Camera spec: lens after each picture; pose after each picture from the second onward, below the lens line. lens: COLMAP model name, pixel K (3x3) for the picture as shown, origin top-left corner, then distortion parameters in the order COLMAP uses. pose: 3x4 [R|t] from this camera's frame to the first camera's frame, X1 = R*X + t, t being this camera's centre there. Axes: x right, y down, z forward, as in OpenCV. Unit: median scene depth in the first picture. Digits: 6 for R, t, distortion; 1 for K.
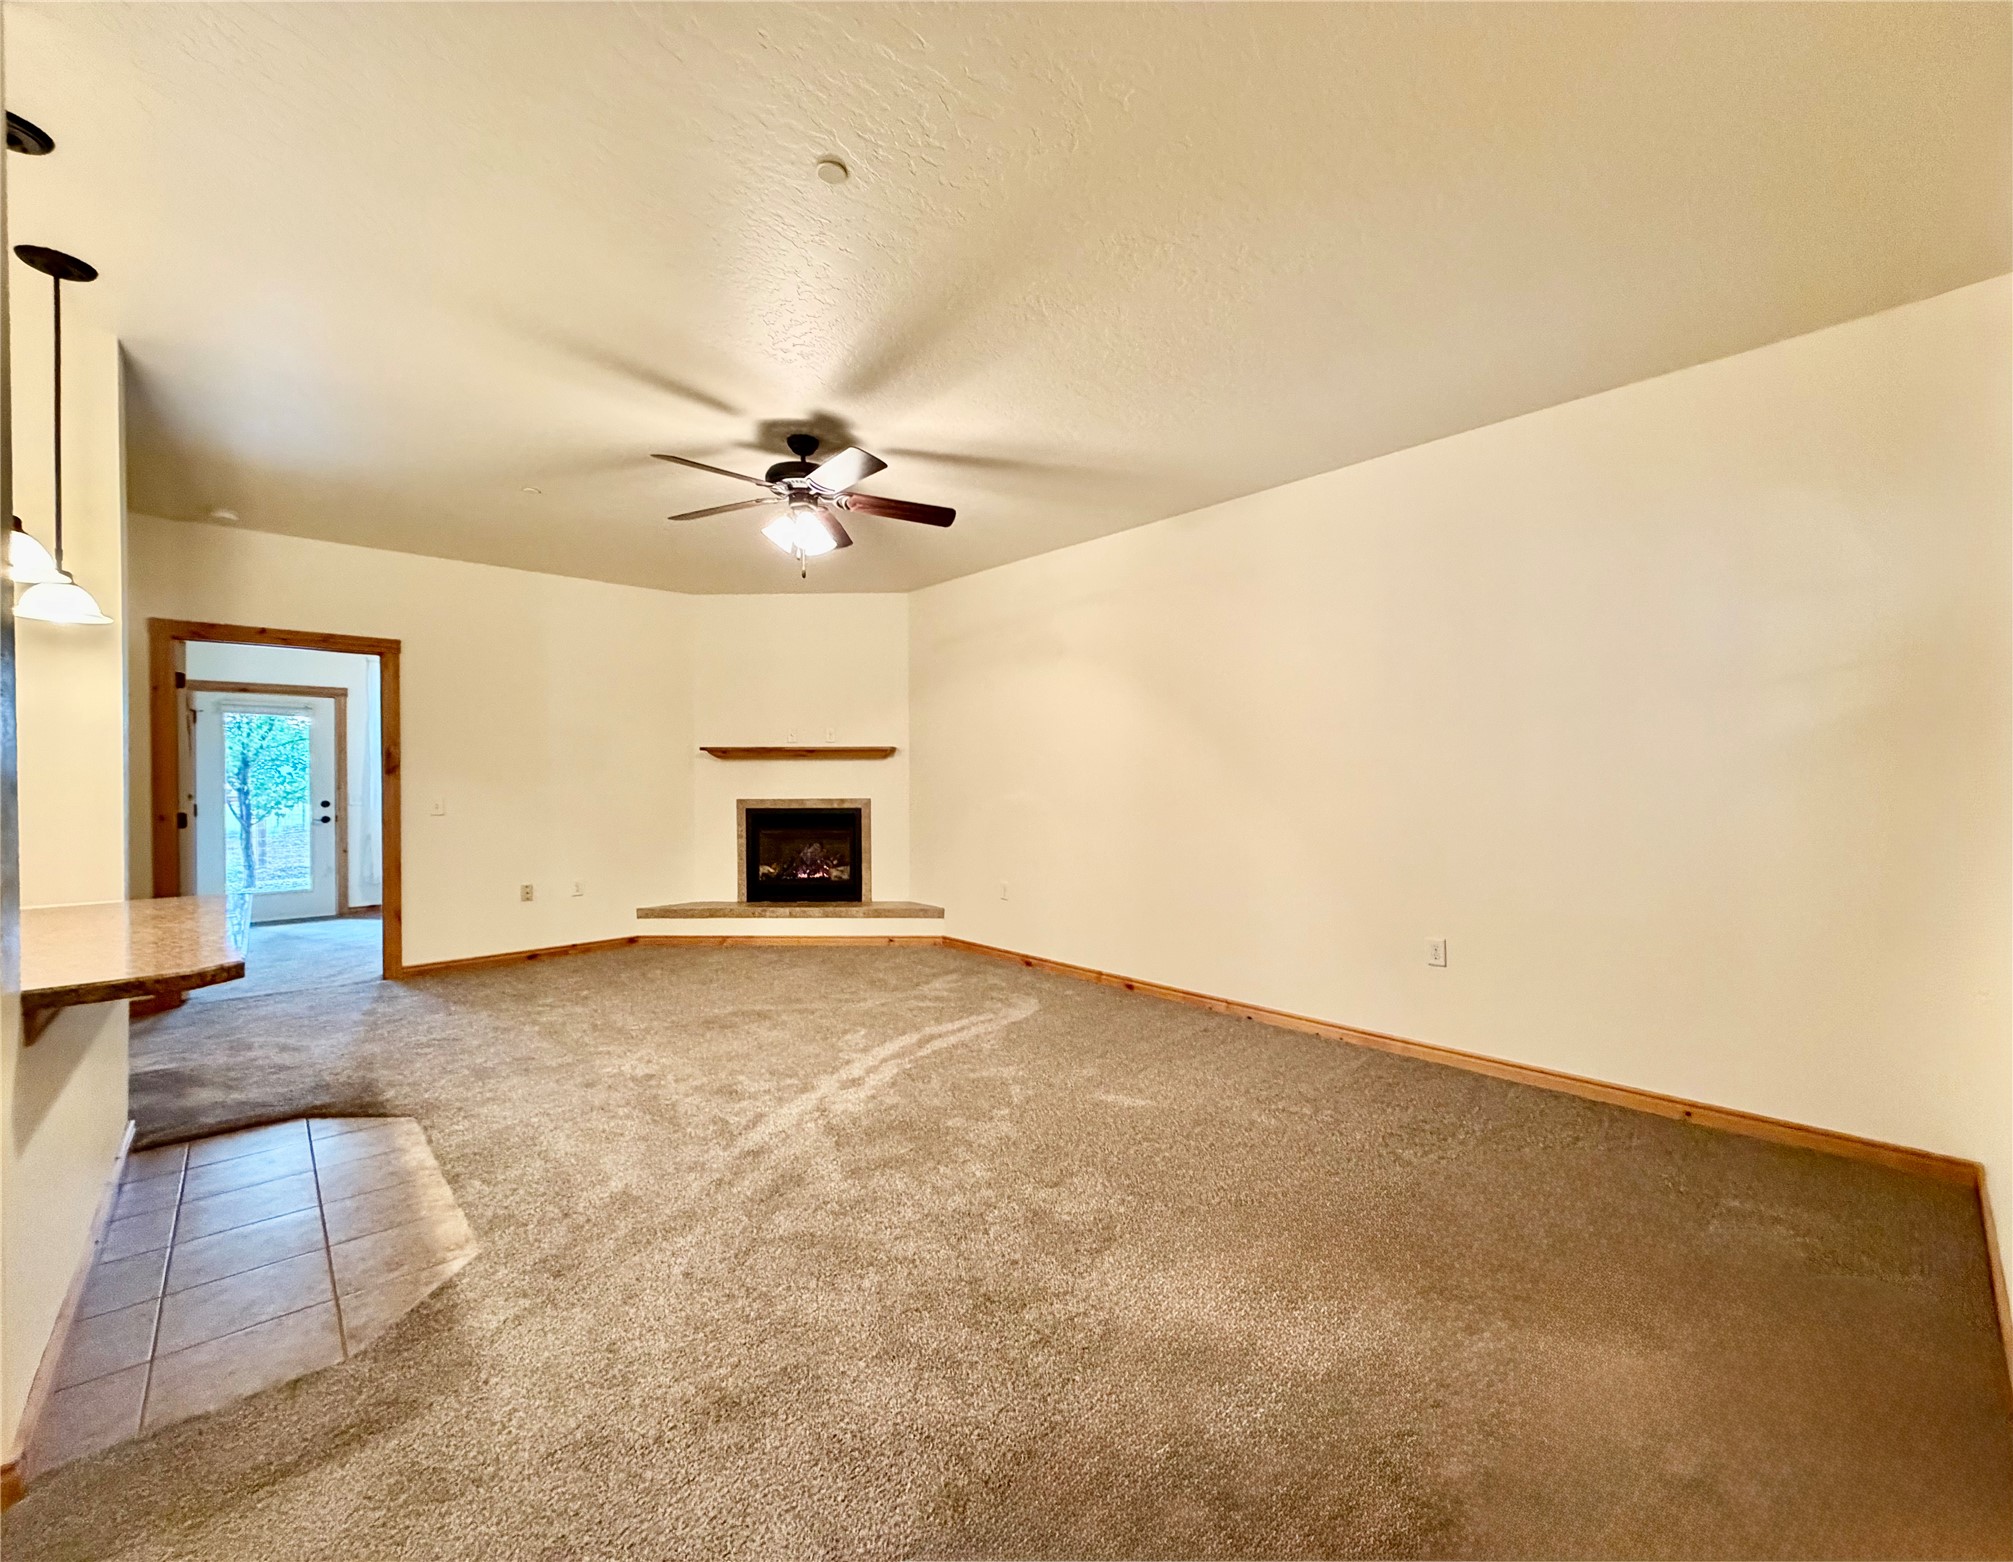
lens RADIAL K [[822.9, 0, 1051.3], [0, 822.9, 782.8], [0, 0, 1]] dist [0.001802, 0.000088]
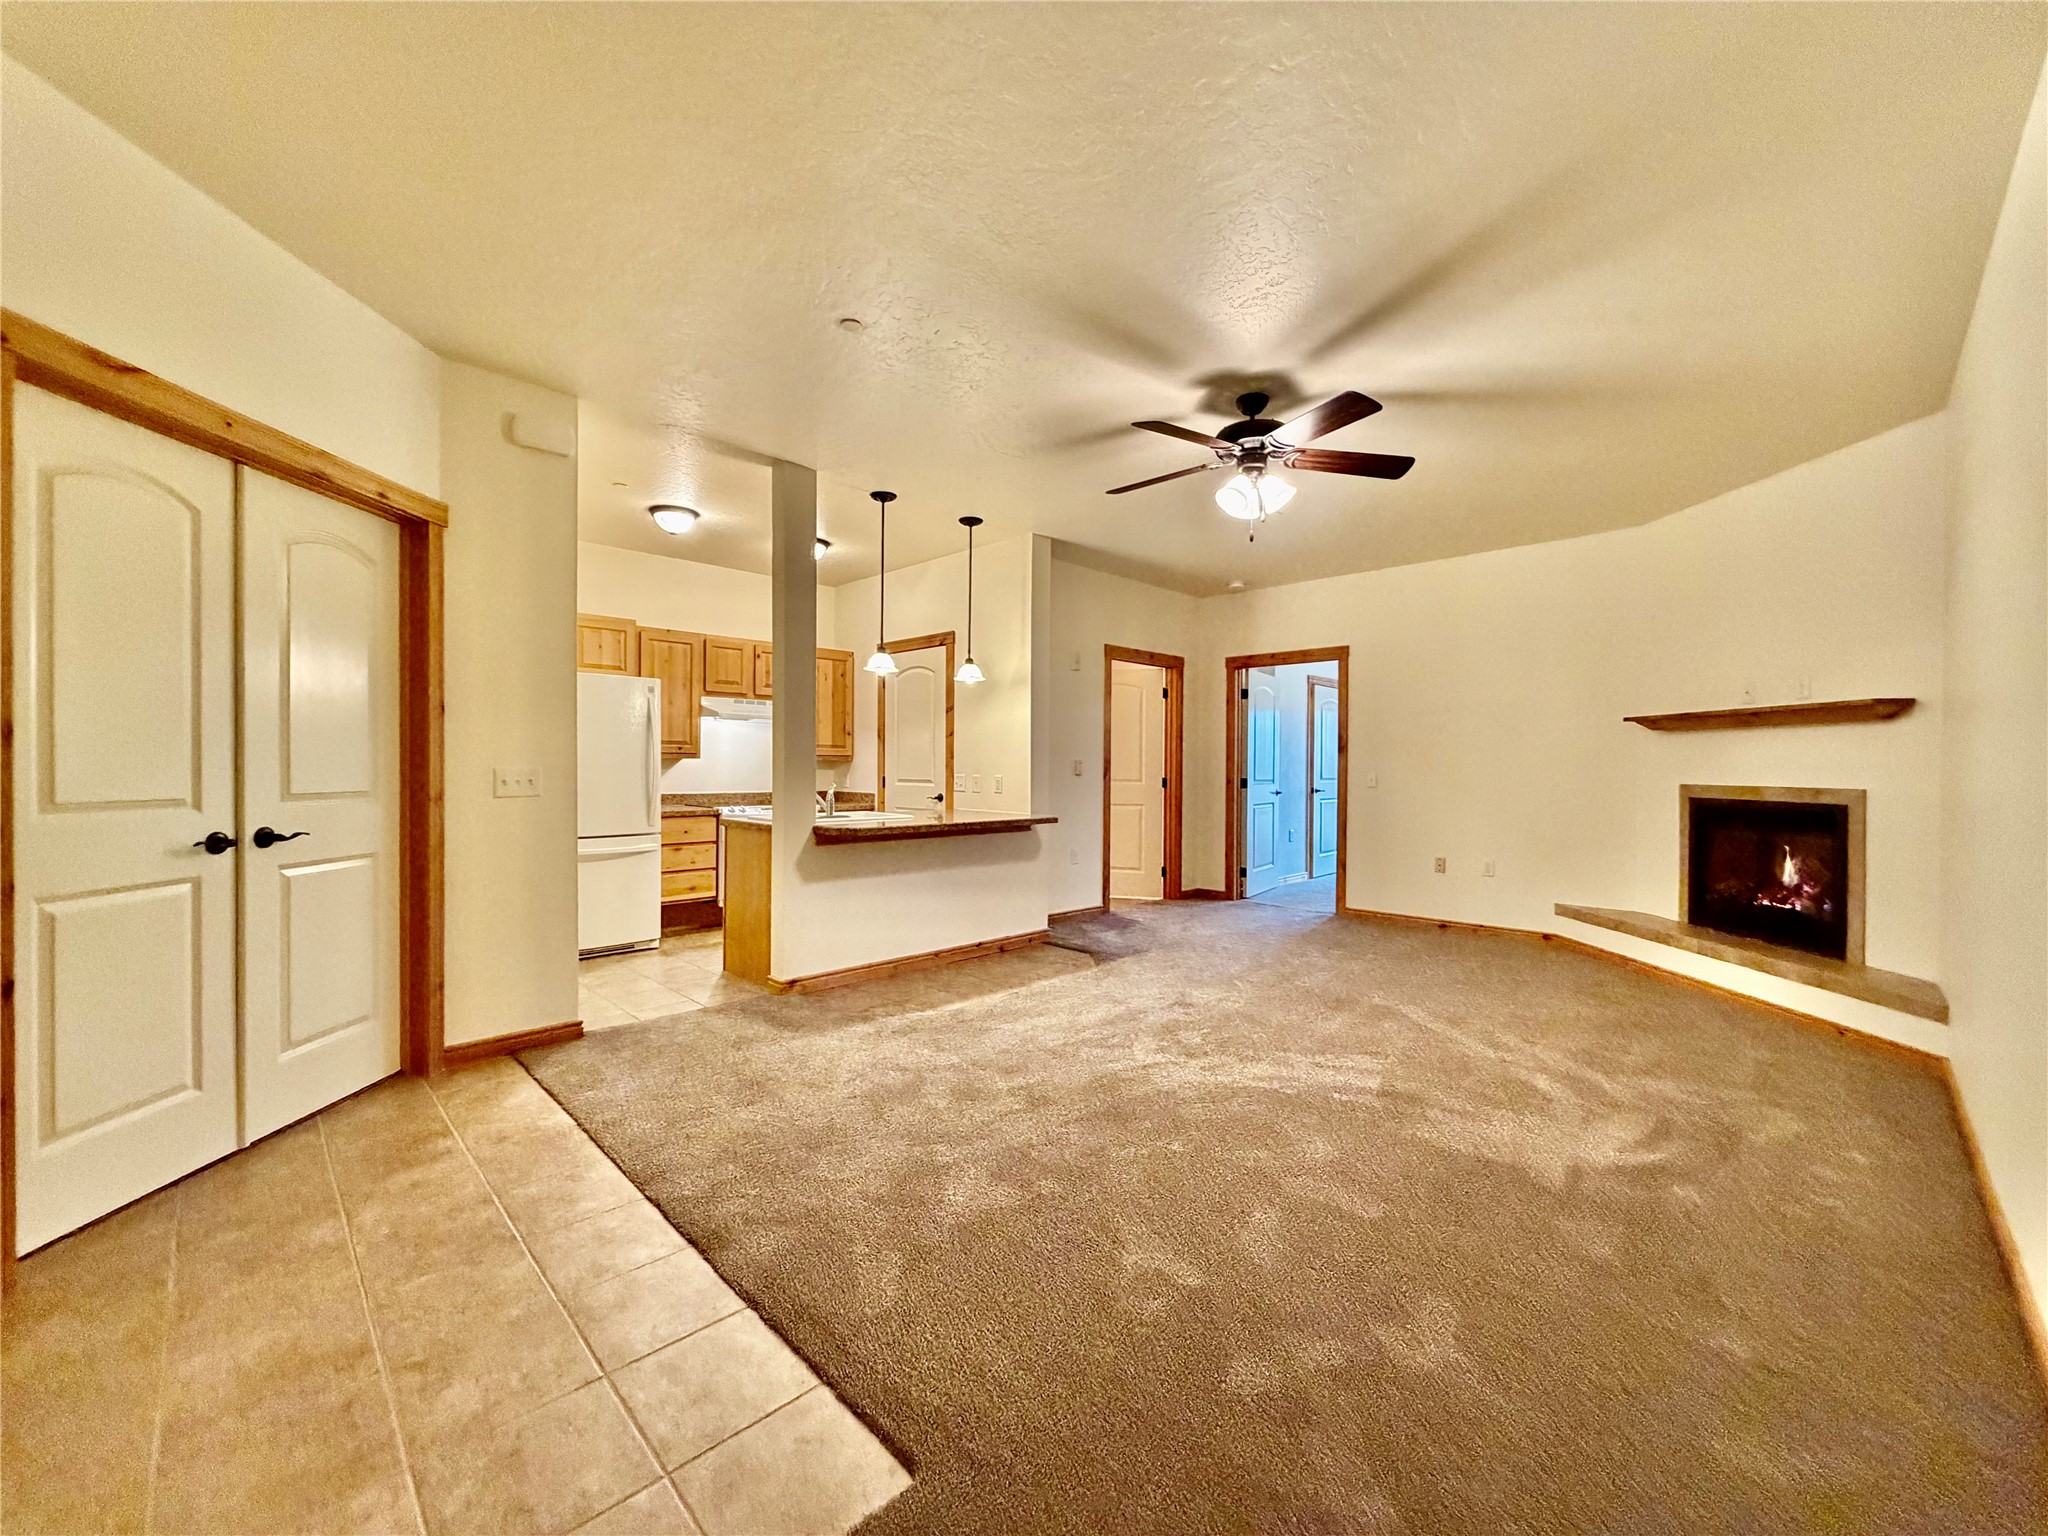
lens RADIAL K [[816.0, 0, 1005.1], [0, 816.0, 772.8], [0, 0, 1]] dist [0.003713, 0.000310]
pose [[0.007051, 0.015554, -0.999854, 0.370736], [-0.011126, 0.999818, 0.015475, 0.005019], [0.999913, 0.011016, 0.007223, 0.397490]]
